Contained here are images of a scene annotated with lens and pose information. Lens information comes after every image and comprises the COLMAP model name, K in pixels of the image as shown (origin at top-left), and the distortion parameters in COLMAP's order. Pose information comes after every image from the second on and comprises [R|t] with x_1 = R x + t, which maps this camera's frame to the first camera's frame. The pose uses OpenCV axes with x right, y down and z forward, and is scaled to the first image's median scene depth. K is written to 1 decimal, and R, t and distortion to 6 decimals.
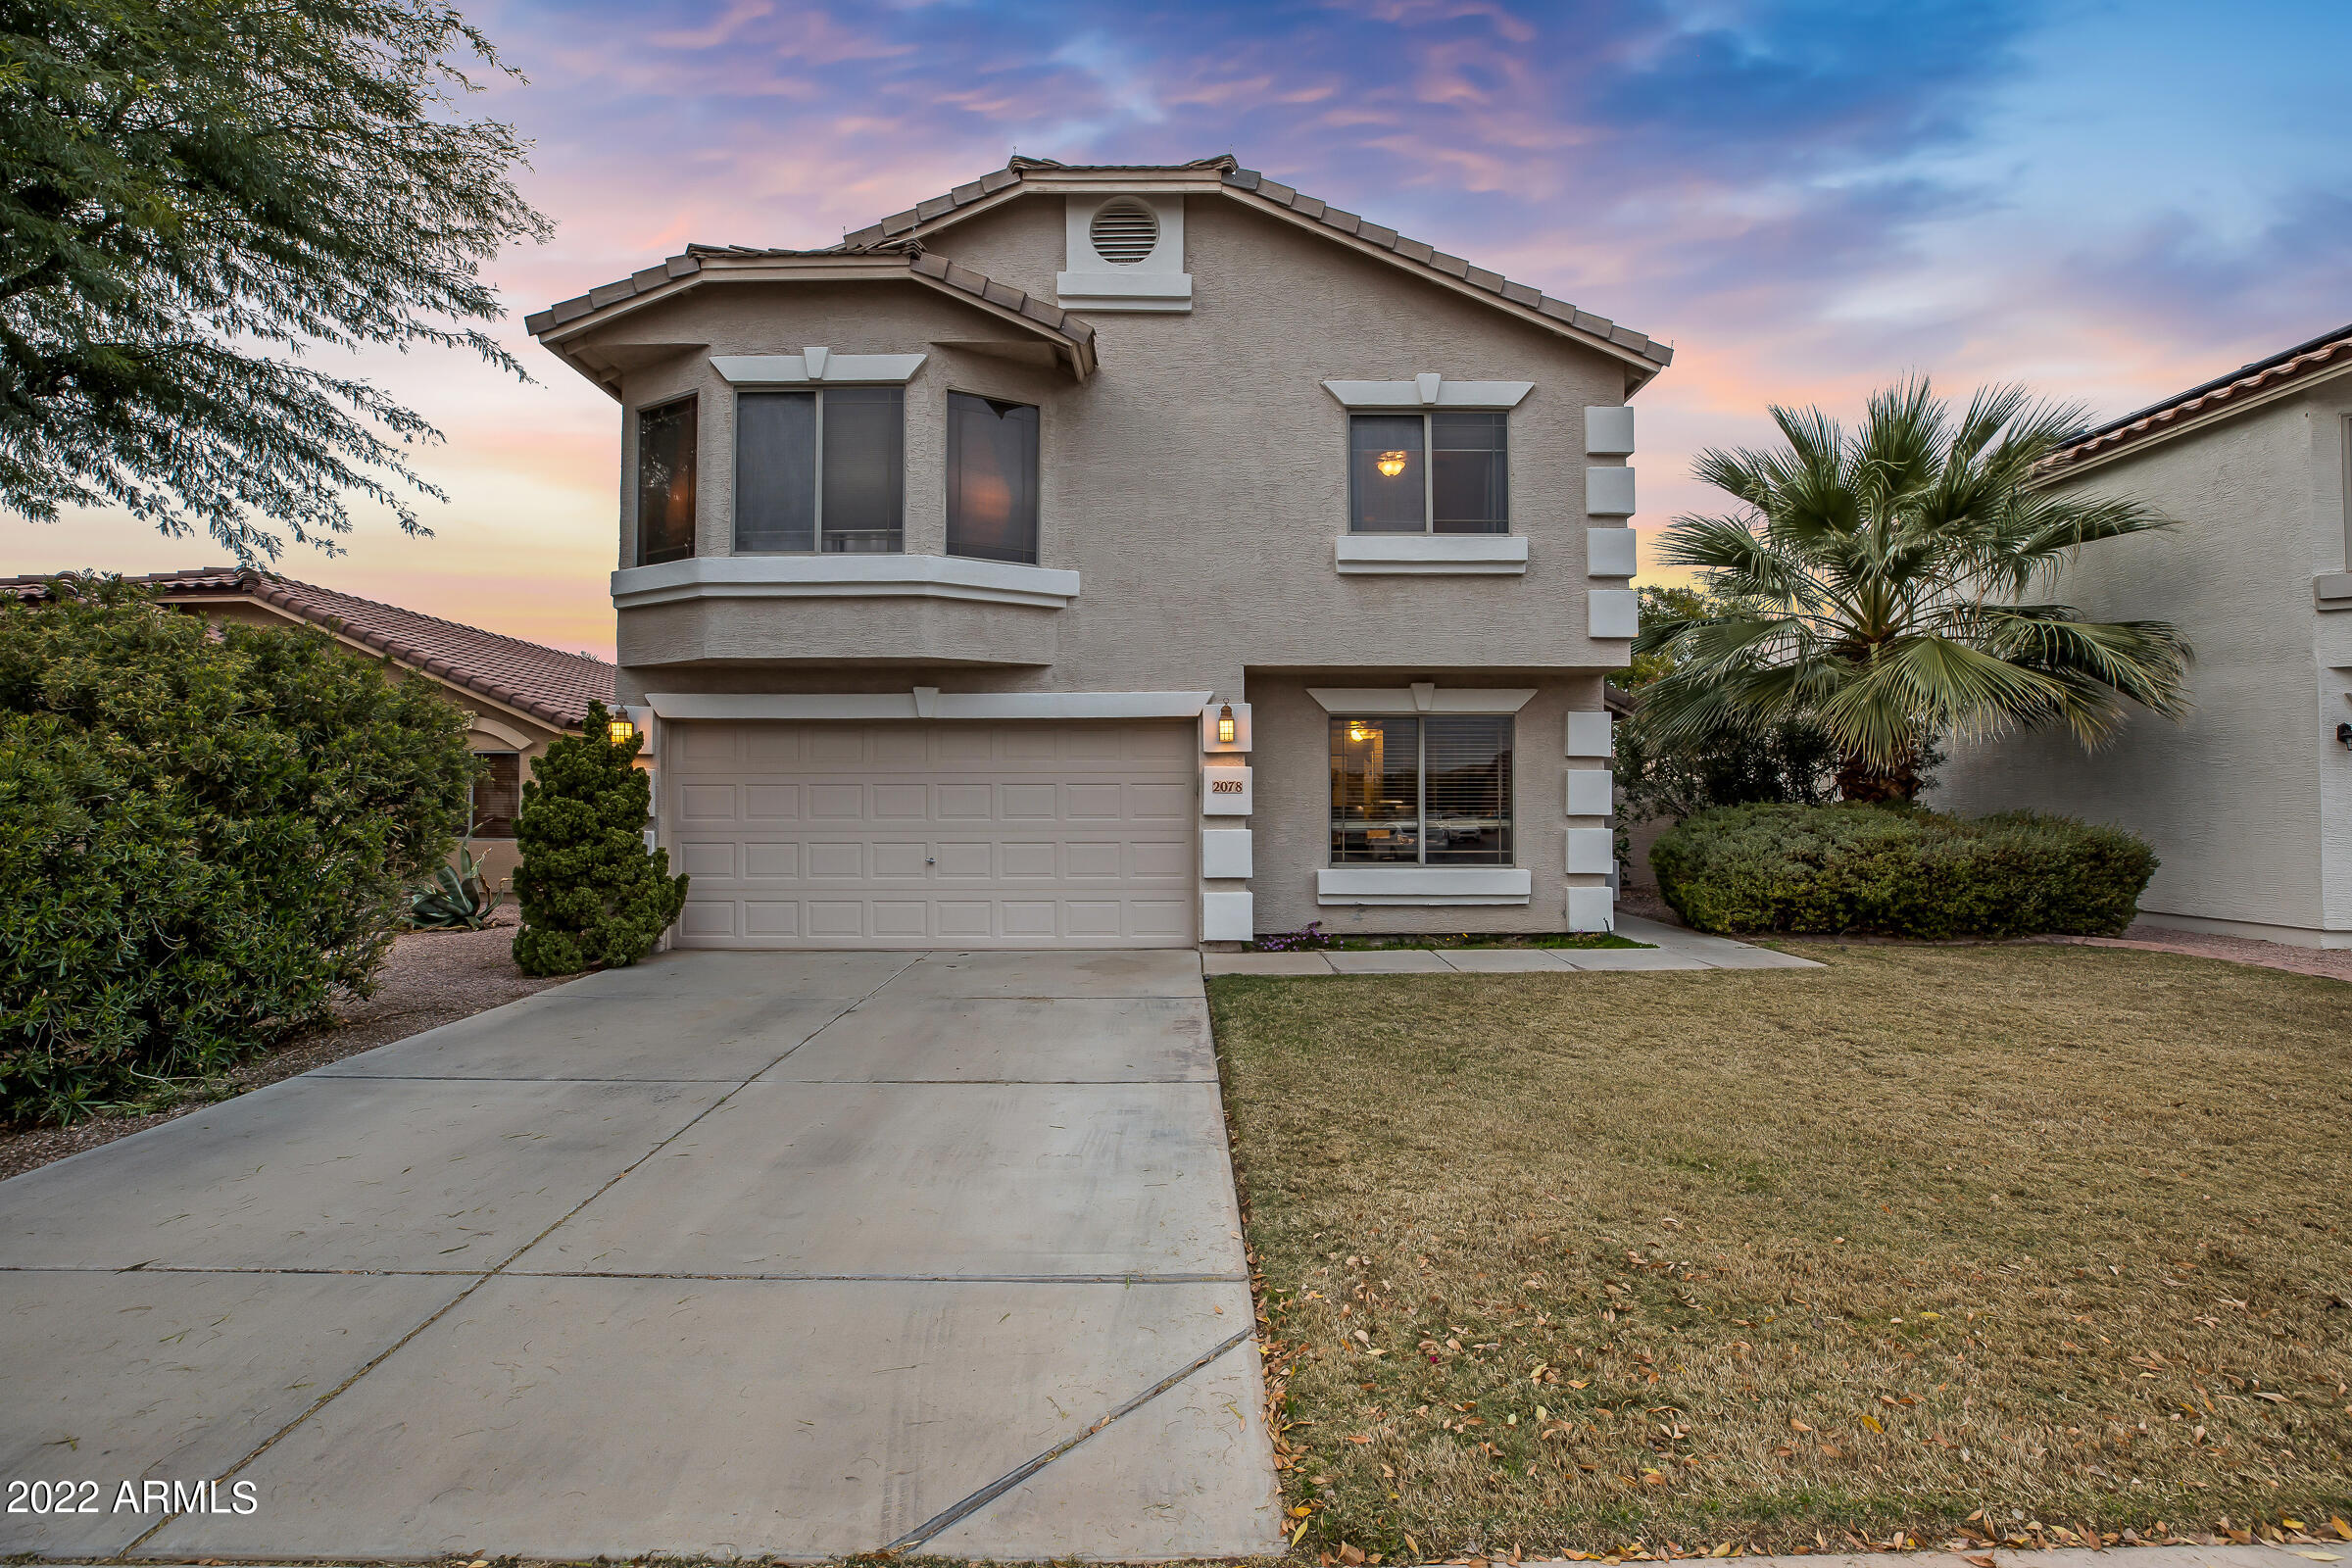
lens RADIAL K [[1110.1, 0, 1180.3], [0, 1110.1, 776.4], [0, 0, 1]] dist [-0.030862, 0.001426]
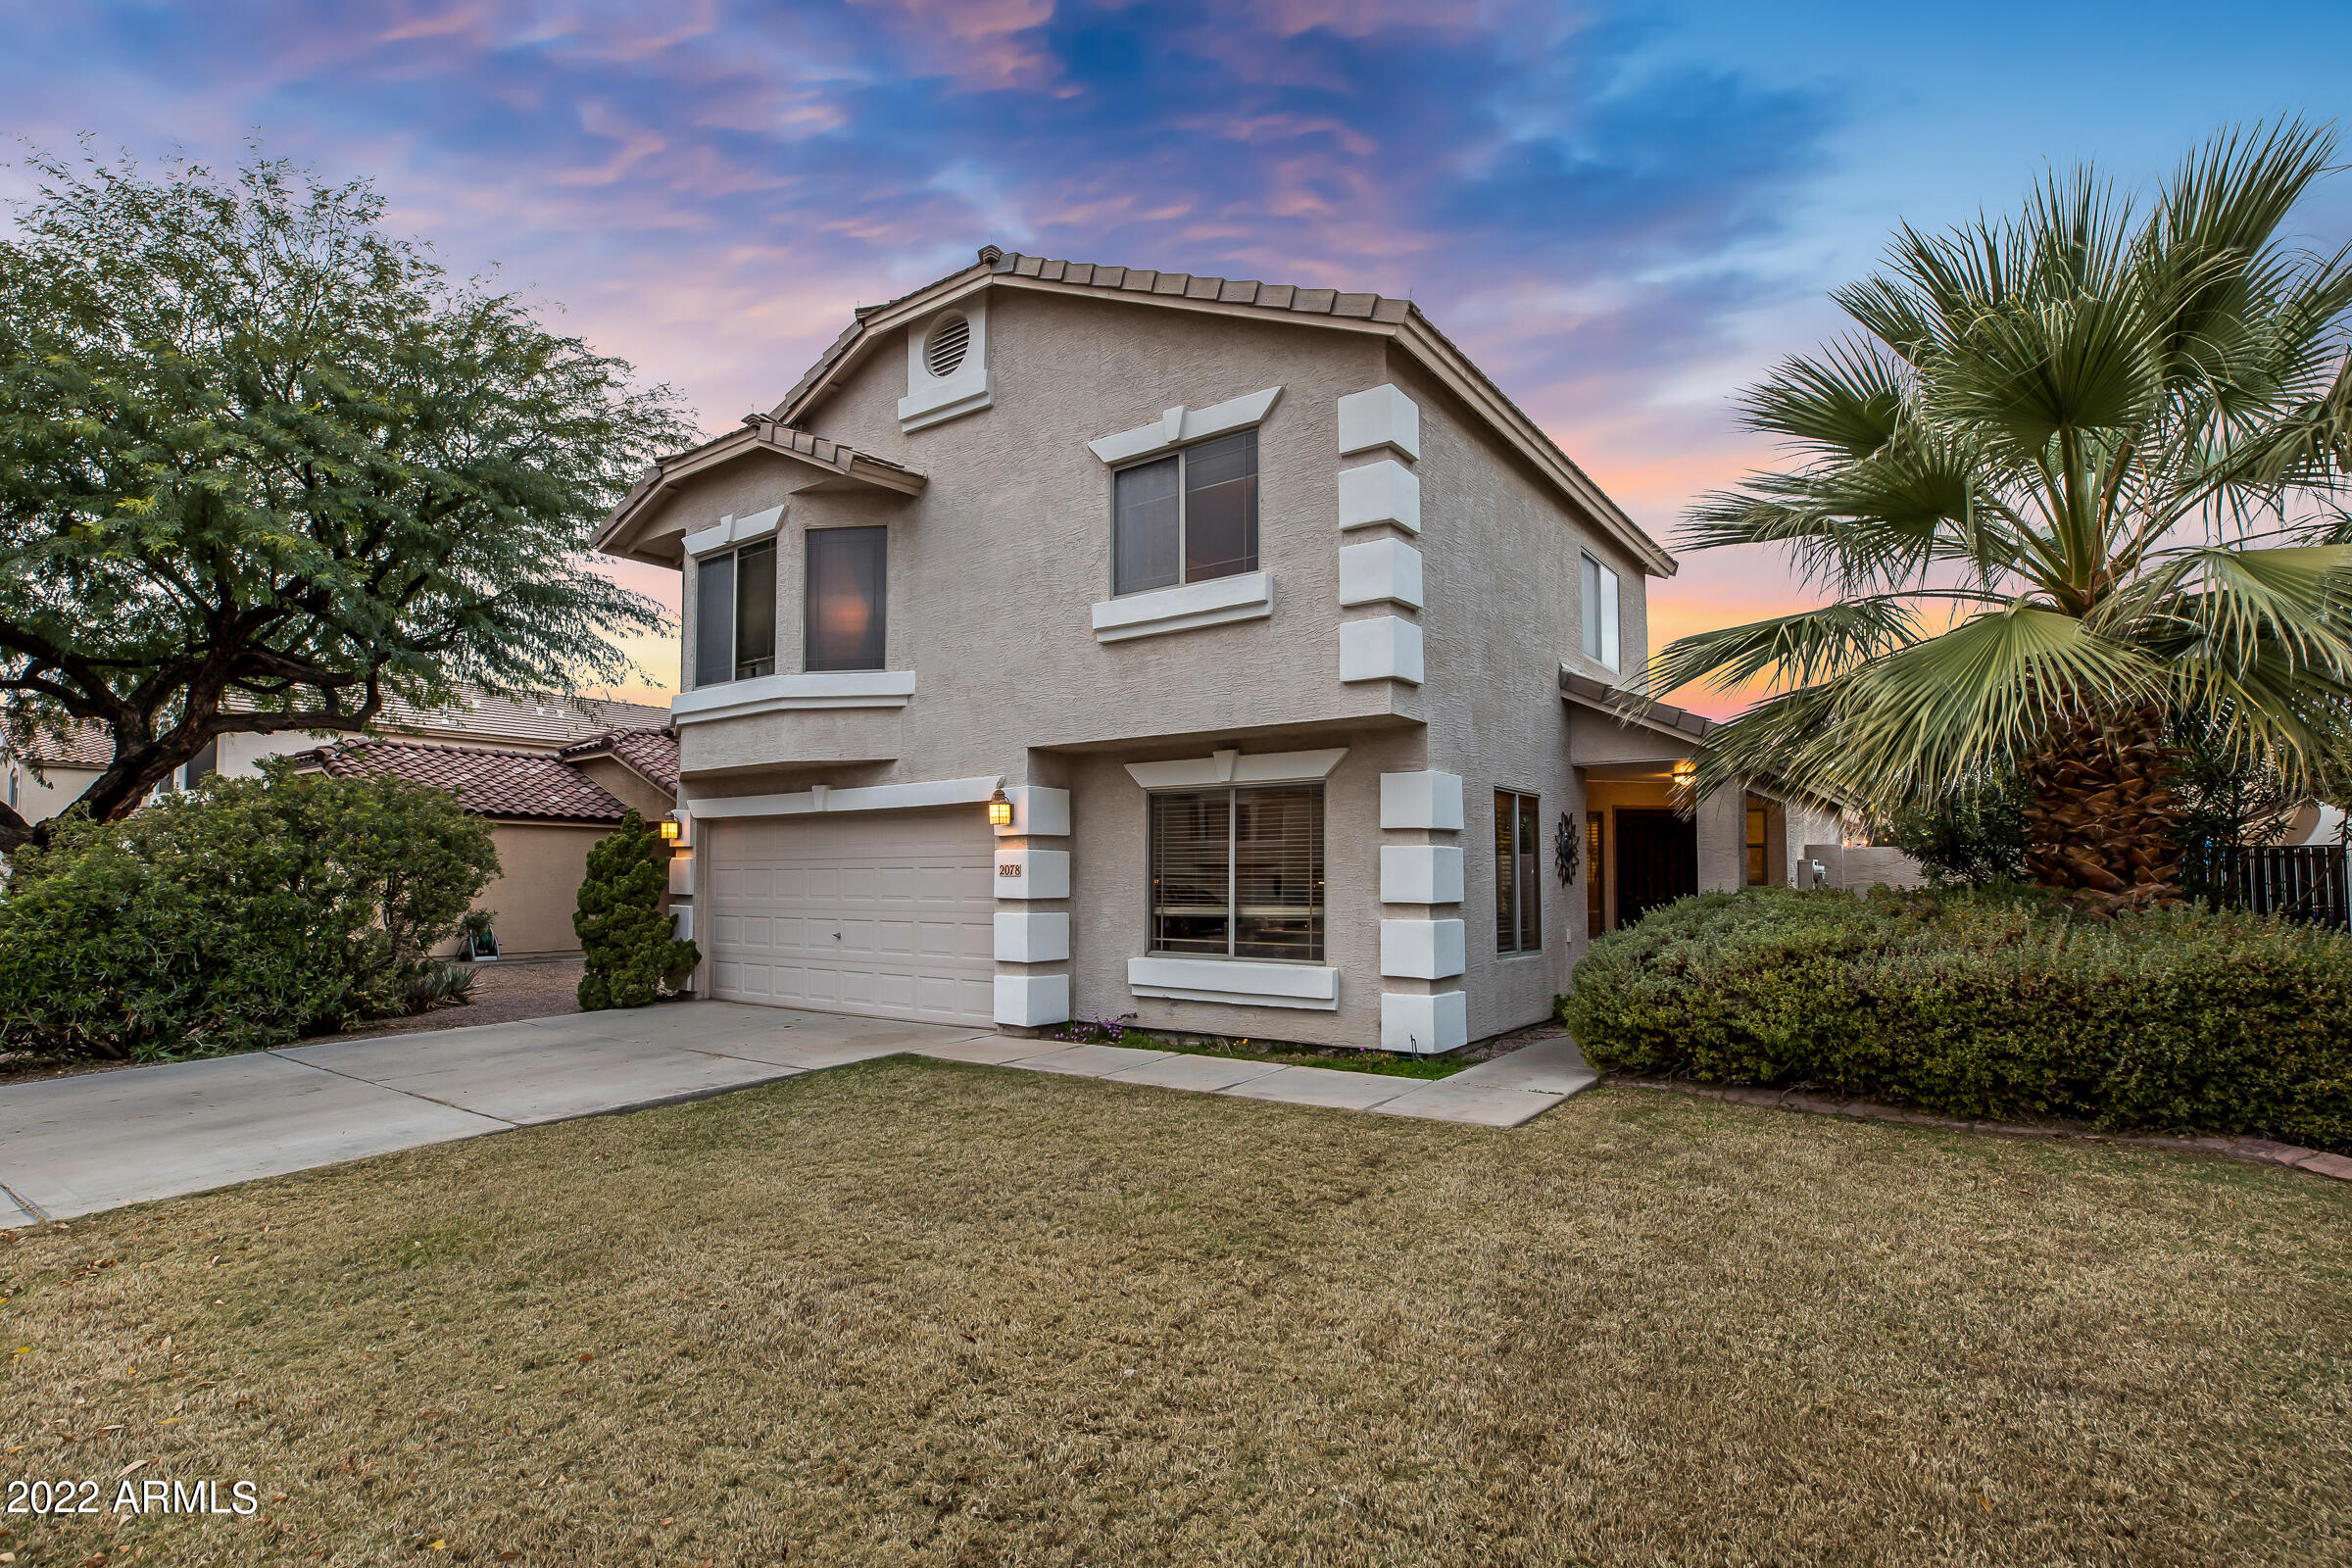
lens RADIAL K [[1110.1, 0, 1166.0], [0, 1110.1, 829.8], [0, 0, 1]] dist [-0.030862, 0.001426]
pose [[0.808757, -0.024675, -0.587625, 0.736469], [0.017665, 0.999688, -0.017666, -0.006674], [0.587877, 0.003907, 0.808941, 0.271298]]
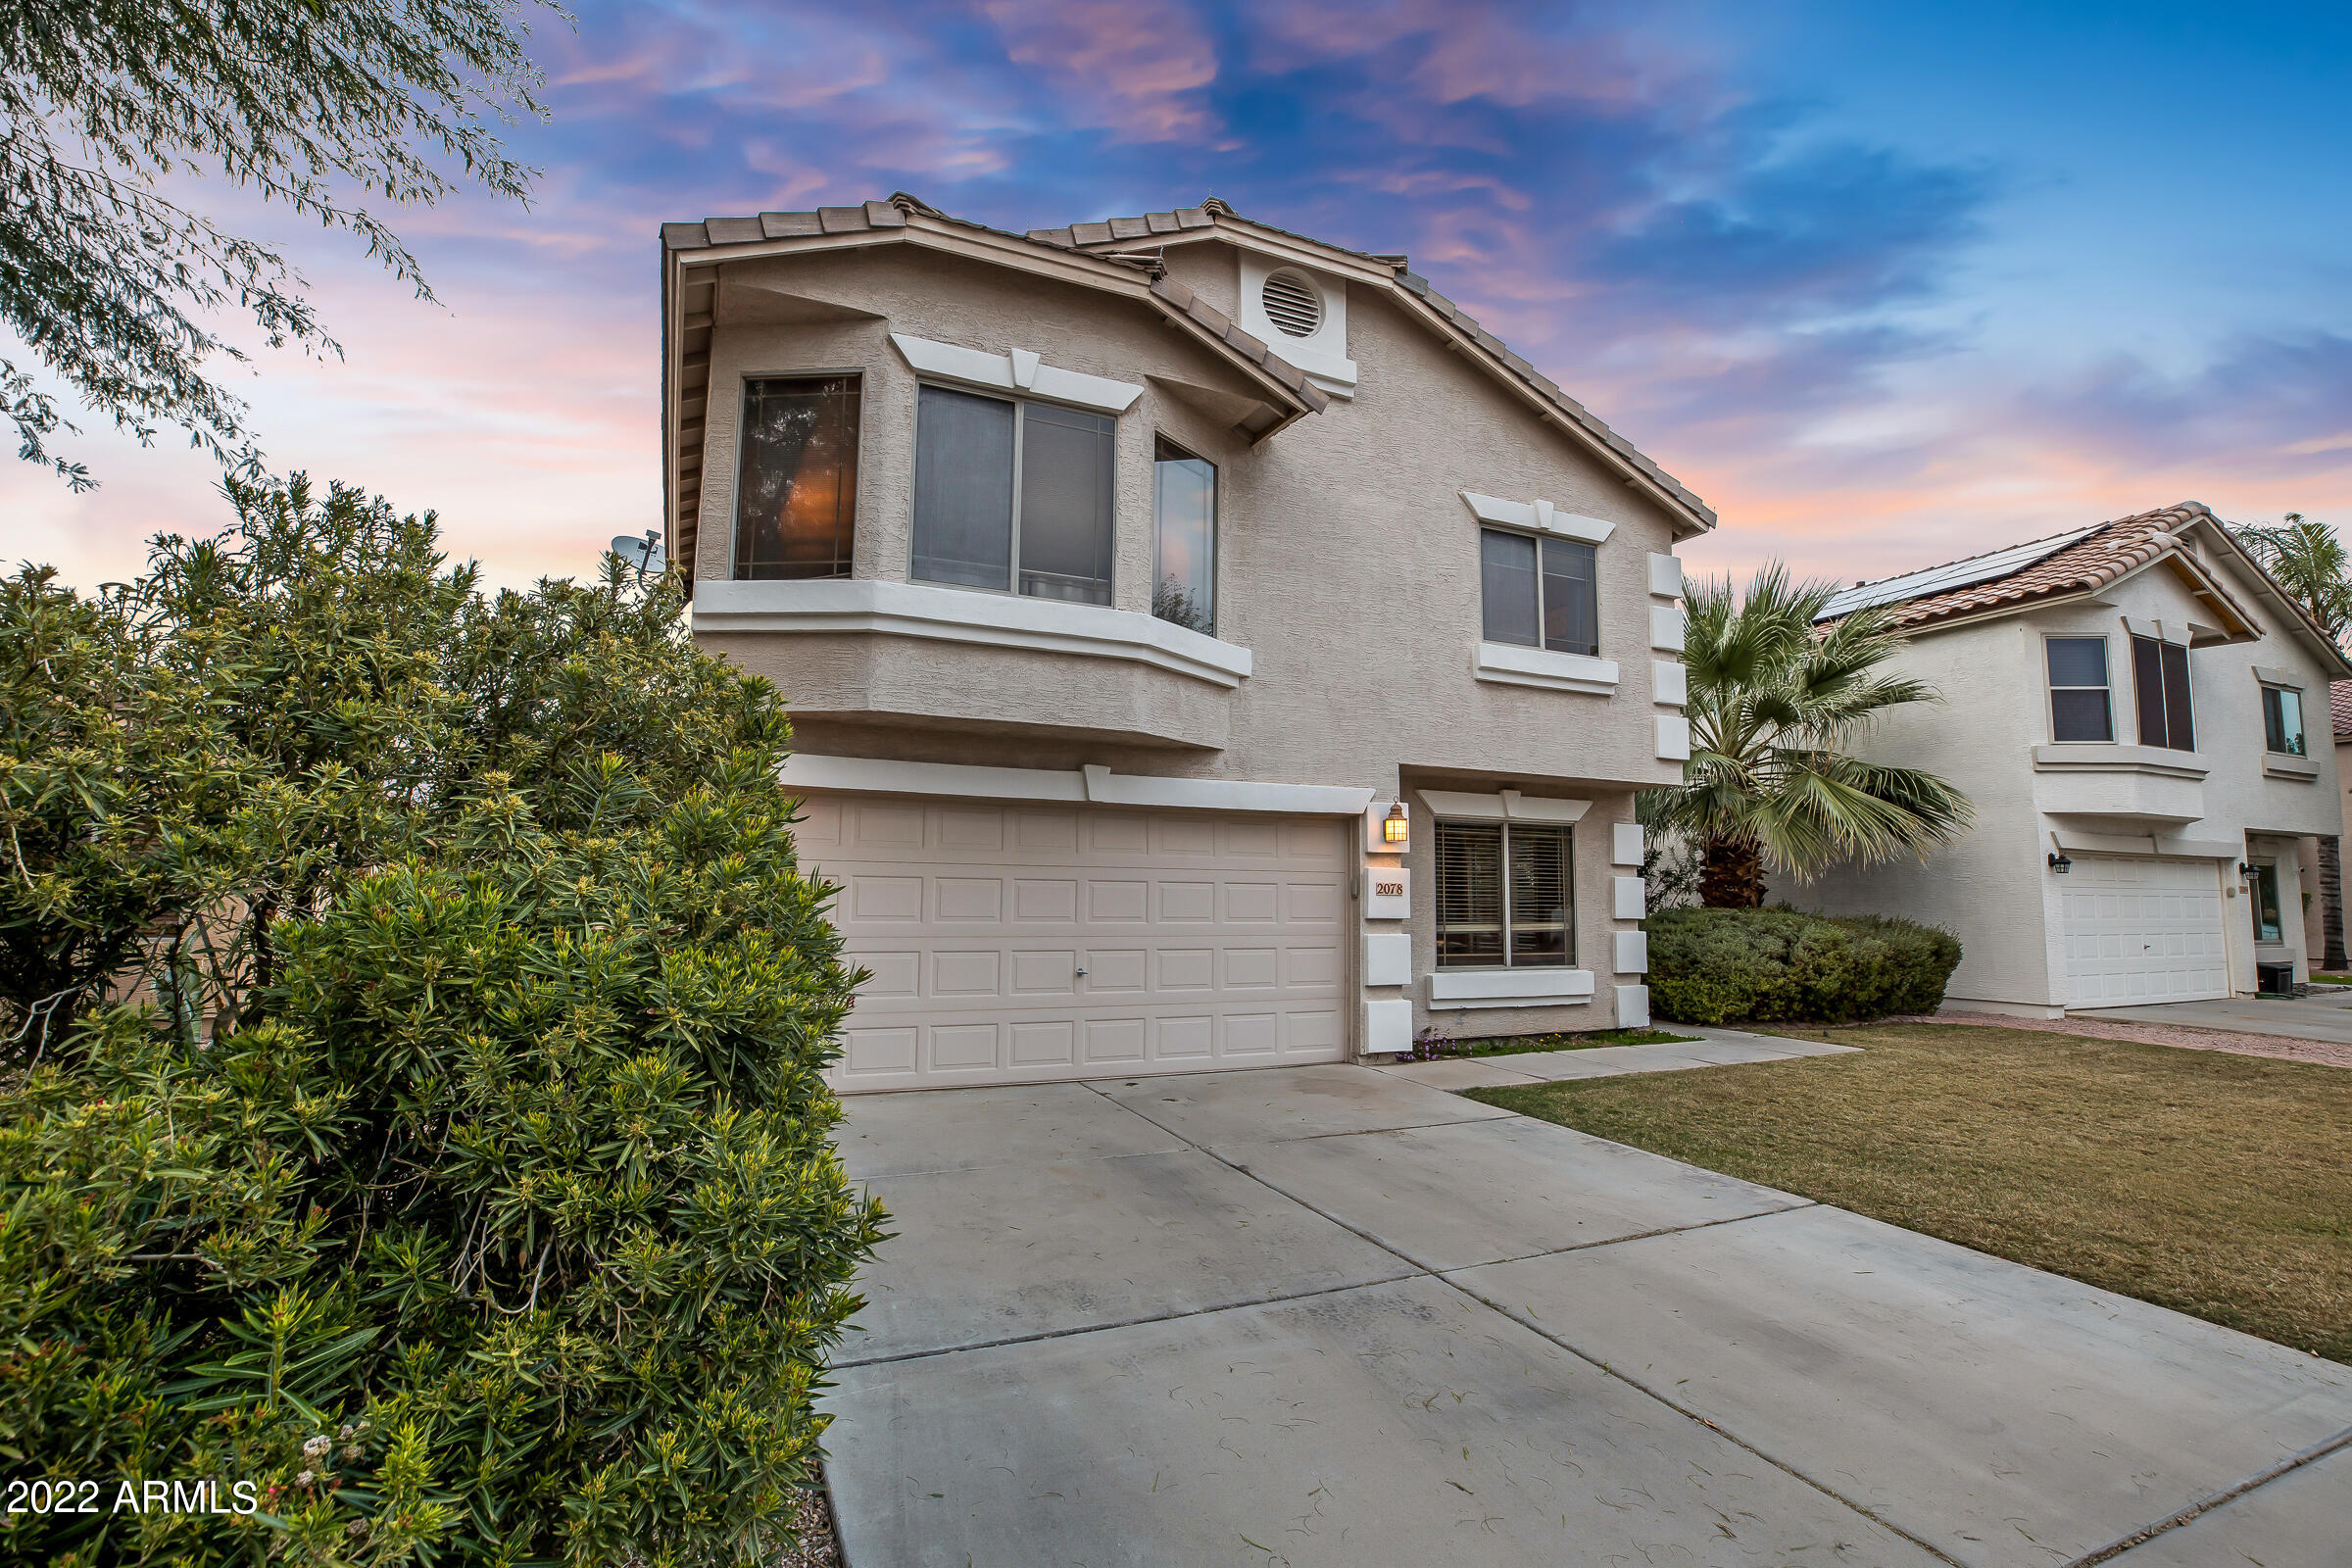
lens RADIAL K [[1110.1, 0, 1187.0], [0, 1110.1, 777.3], [0, 0, 1]] dist [-0.030862, 0.001426]
pose [[0.904975, 0.057866, 0.421512, -0.518729], [-0.024133, 0.996094, -0.084934, -0.000926], [-0.424781, 0.066691, 0.902836, 0.202900]]
